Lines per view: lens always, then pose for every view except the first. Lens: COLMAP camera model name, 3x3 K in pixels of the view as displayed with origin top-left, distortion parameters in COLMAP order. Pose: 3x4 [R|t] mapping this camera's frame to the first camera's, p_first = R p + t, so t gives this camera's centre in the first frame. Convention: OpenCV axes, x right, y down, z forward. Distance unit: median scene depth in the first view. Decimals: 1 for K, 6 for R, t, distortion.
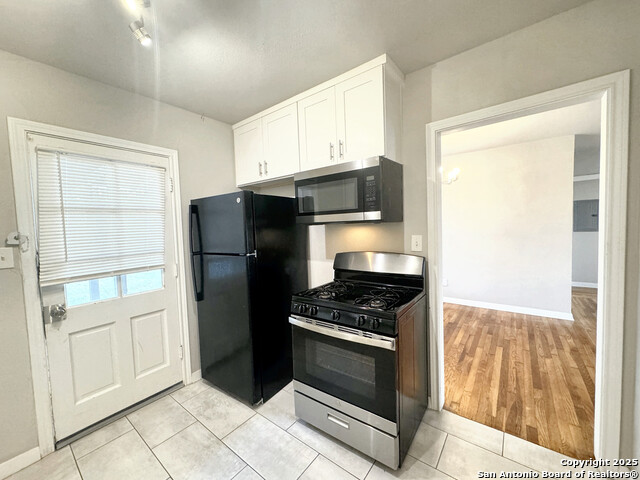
lens RADIAL K [[255.0, 0, 320.0], [0, 255.0, 240.0], [0, 0, 1]] dist [0.001748, -0.000077]
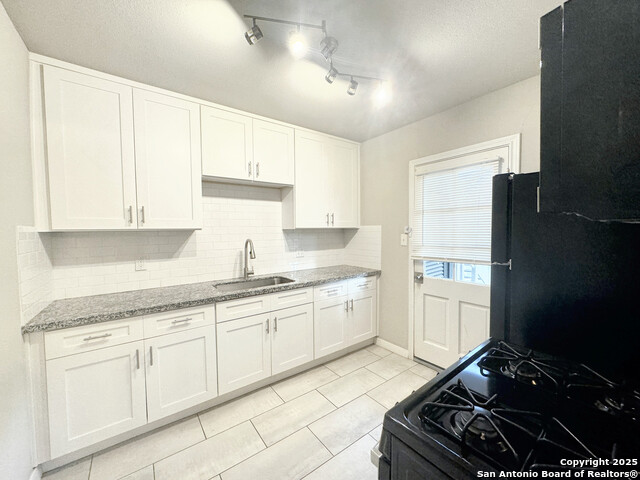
lens RADIAL K [[255.0, 0, 319.0], [0, 255.0, 241.0], [0, 0, 1]] dist [0.001748, -0.000077]
pose [[-0.271881, 0.080015, -0.958999, 0.480100], [-0.031254, 0.995277, 0.091903, -0.049207], [0.961823, 0.054959, -0.268096, 0.622691]]
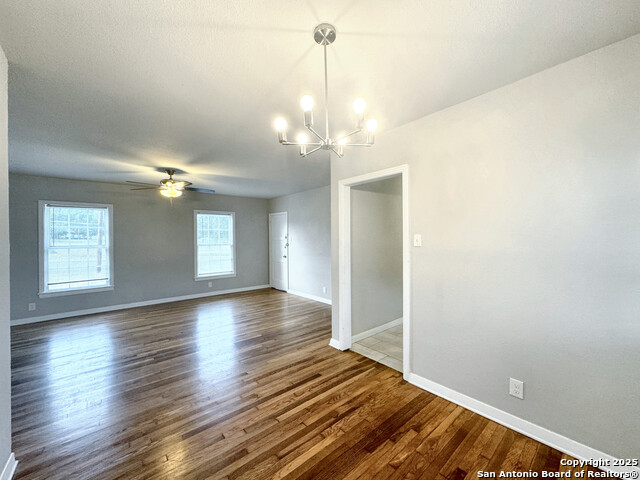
lens RADIAL K [[255.0, 0, 319.7], [0, 255.0, 242.1], [0, 0, 1]] dist [0.001748, -0.000077]
pose [[-0.978542, 0.041774, 0.201768, 0.558708], [0.053962, 0.997011, 0.055283, -0.119660], [-0.198856, 0.064985, -0.977872, 2.083614]]
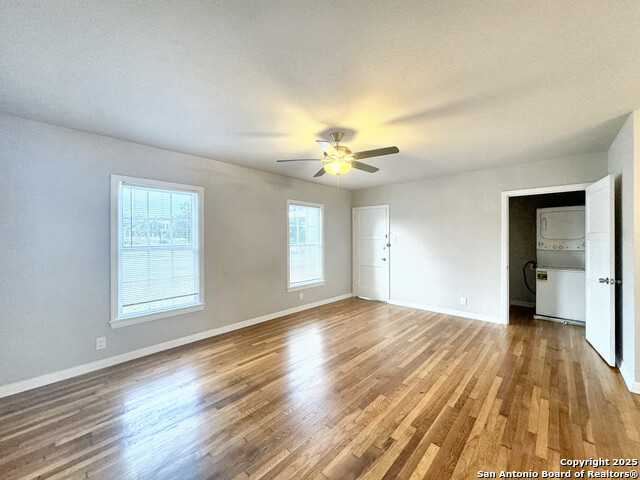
lens RADIAL K [[255.0, 0, 320.0], [0, 255.0, 240.4], [0, 0, 1]] dist [0.001748, -0.000077]
pose [[-0.994833, 0.041076, 0.092849, 1.967018], [0.045926, 0.997657, 0.050710, -0.143439], [-0.090548, 0.054712, -0.994388, 1.734584]]
